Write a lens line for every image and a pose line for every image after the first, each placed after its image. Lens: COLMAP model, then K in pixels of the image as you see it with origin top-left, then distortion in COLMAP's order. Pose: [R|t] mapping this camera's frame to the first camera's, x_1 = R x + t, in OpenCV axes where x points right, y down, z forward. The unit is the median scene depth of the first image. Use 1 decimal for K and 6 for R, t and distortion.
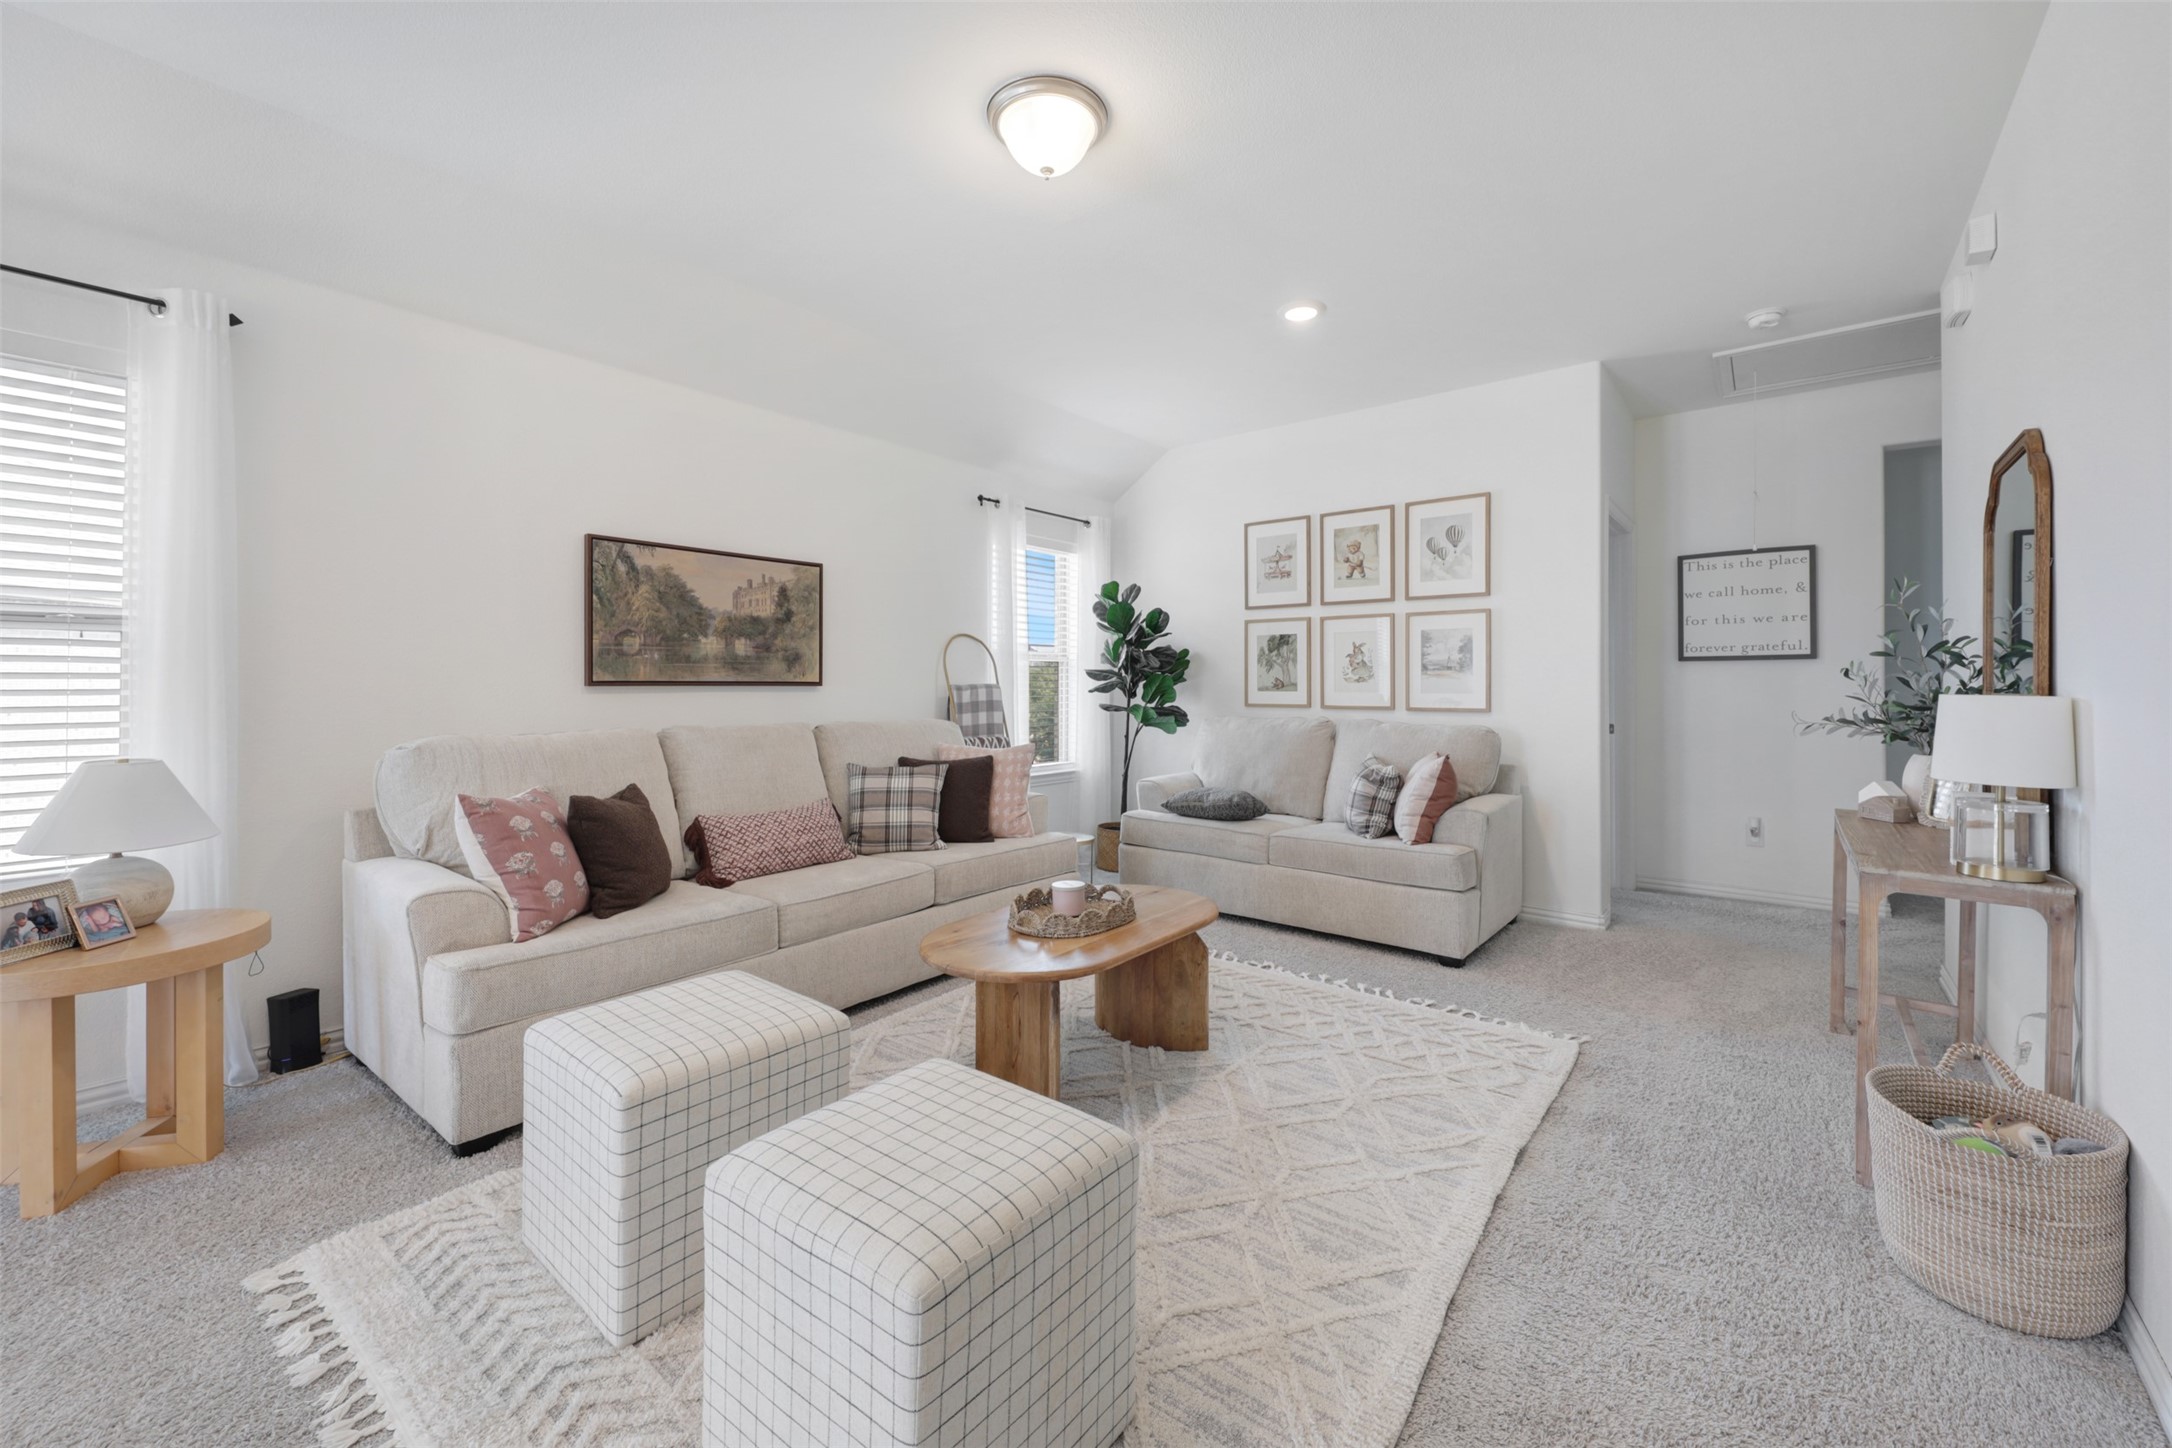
lens RADIAL K [[854.6, 0, 1082.5], [0, 854.6, 684.3], [0, 0, 1]] dist [0.010014, 0.000002]
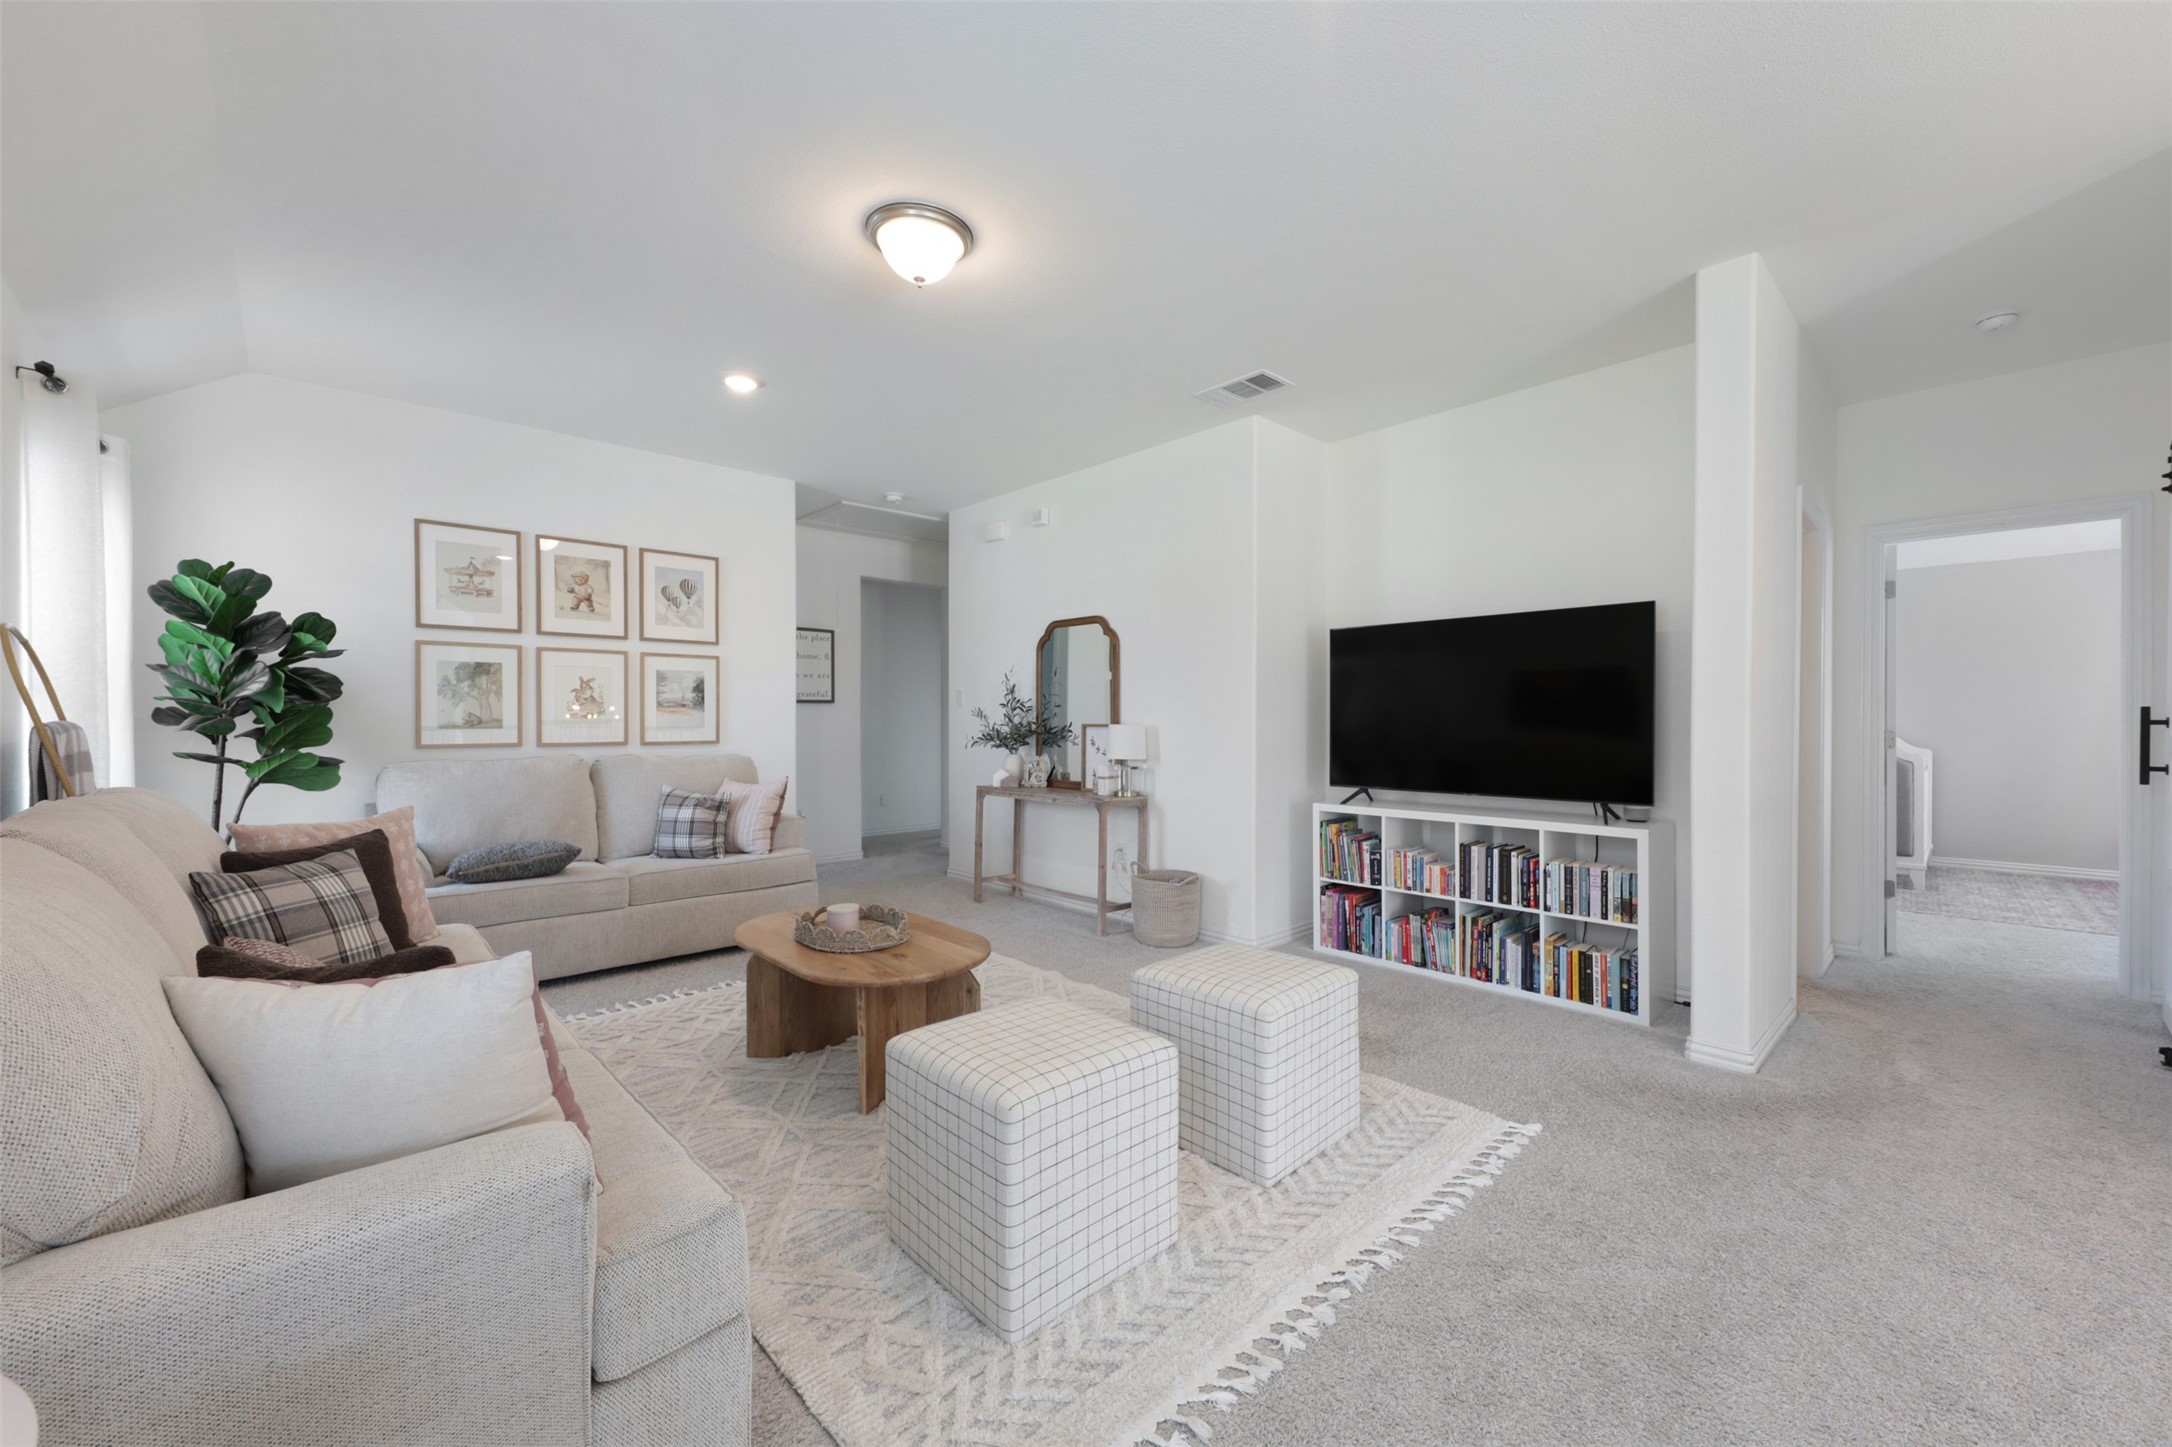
lens RADIAL K [[854.6, 0, 1085.3], [0, 854.6, 725.4], [0, 0, 1]] dist [0.010014, 0.000002]
pose [[0.139191, -0.008347, 0.990230, -0.589486], [0.000422, 0.999965, 0.008370, -0.002177], [-0.990265, -0.000747, 0.139190, 0.311728]]
